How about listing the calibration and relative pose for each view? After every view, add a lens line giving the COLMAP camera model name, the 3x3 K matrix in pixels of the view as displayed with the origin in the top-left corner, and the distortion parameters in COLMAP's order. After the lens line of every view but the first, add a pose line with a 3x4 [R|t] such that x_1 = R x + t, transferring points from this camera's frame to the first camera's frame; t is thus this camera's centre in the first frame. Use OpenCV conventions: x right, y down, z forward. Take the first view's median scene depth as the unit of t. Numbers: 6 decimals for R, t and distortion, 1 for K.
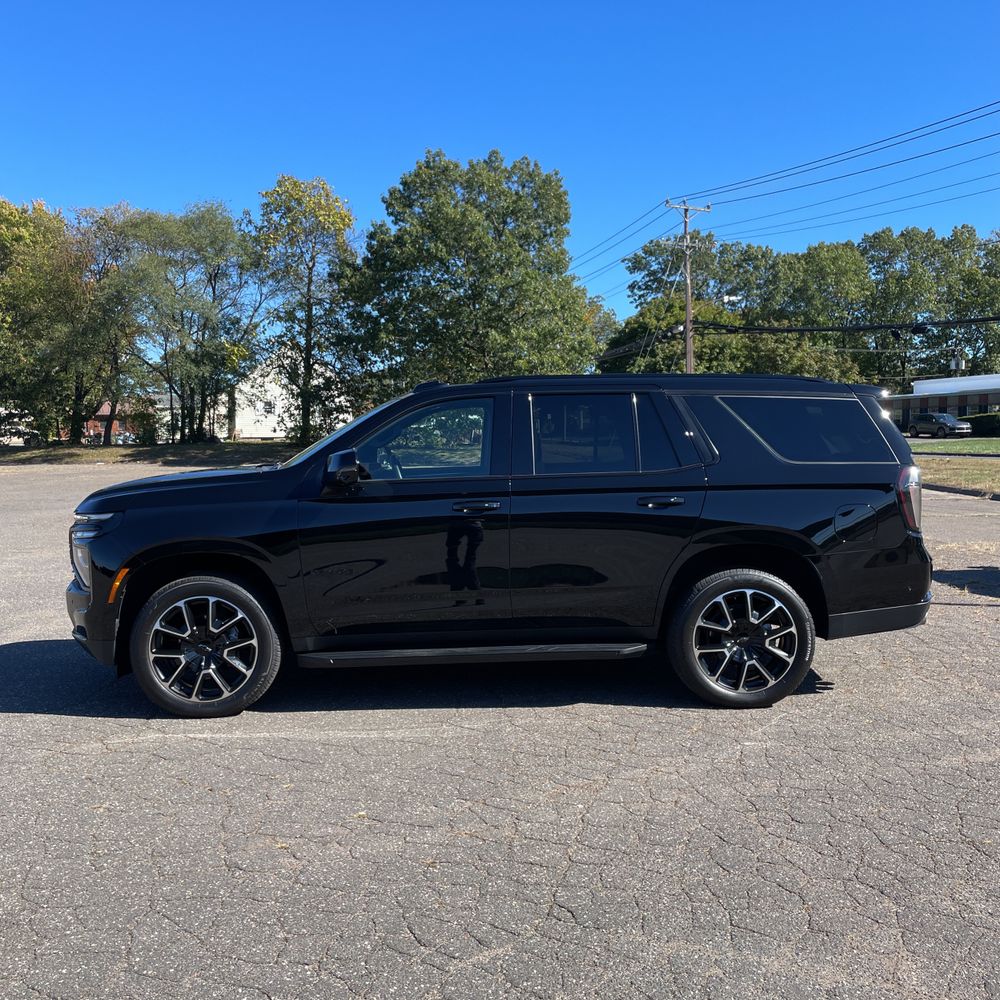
lens RADIAL K [[1023.0, 0, 493.3], [0, 1023.0, 489.5], [0, 0, 1]] dist [0.033752, 0.000000]
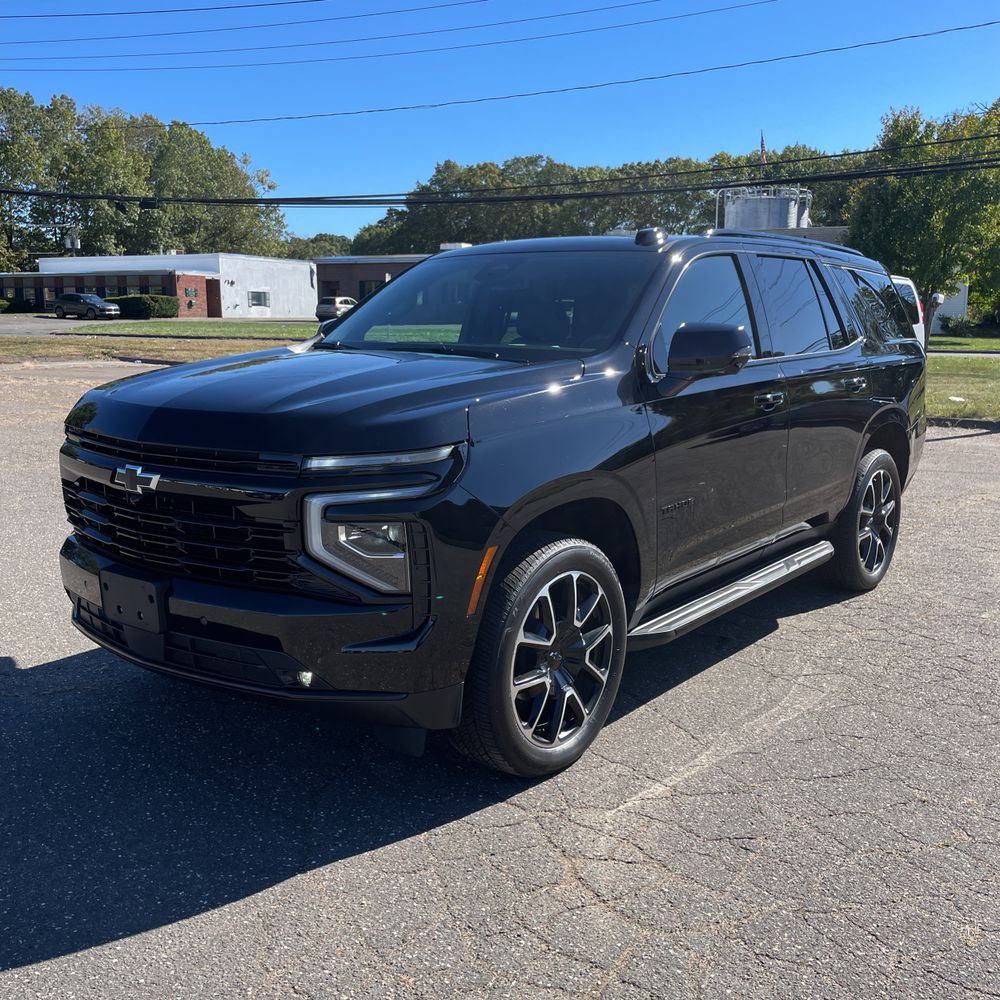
lens RADIAL K [[1023.0, 0, 501.5], [0, 1023.0, 494.6], [0, 0, 1]] dist [0.033752, 0.000000]
pose [[0.654754, -0.117059, 0.746722, -0.086684], [0.028107, 0.991022, 0.130711, -0.002231], [-0.755319, -0.064595, 0.652166, 0.074881]]
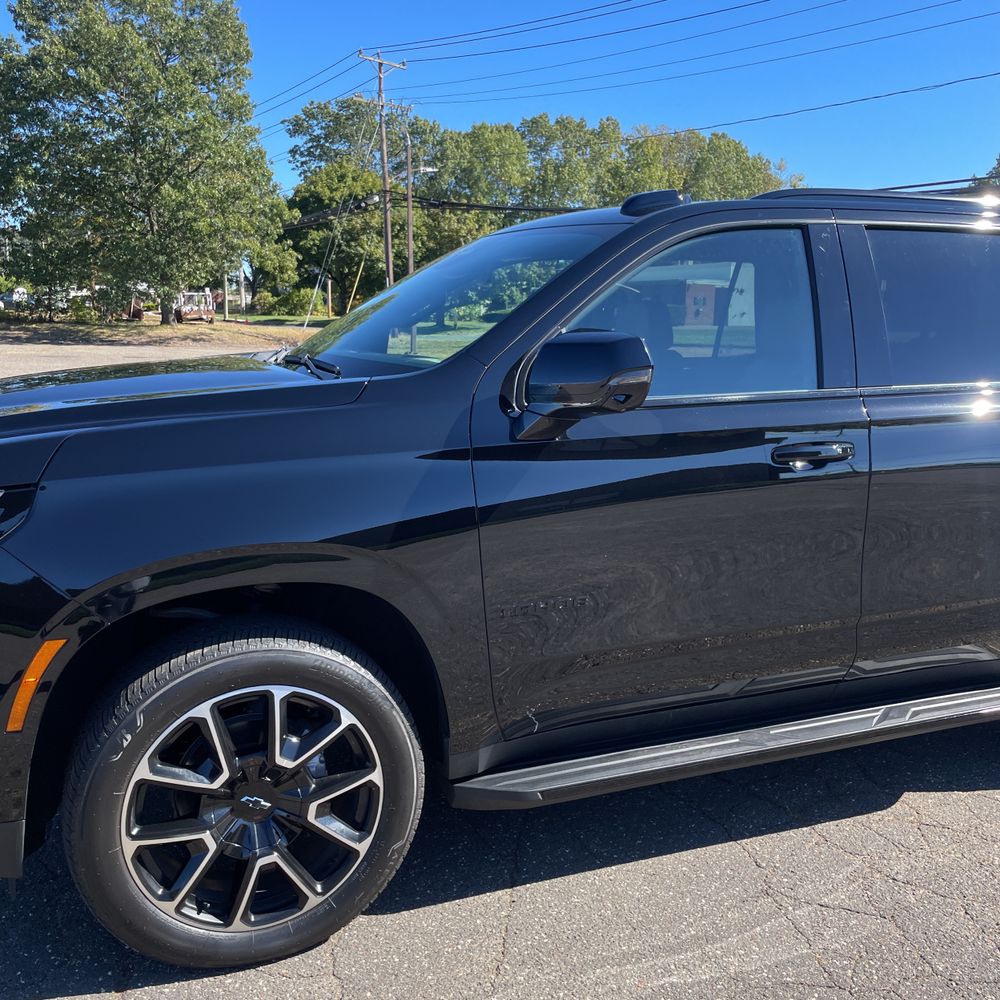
lens RADIAL K [[1023.0, 0, 501.2], [0, 1023.0, 504.3], [0, 0, 1]] dist [0.033752, 0.000000]
pose [[0.938766, -0.035338, 0.342739, -0.038284], [-0.008806, 0.991941, 0.126395, -0.002388], [-0.344443, -0.121674, 0.930889, 0.069136]]
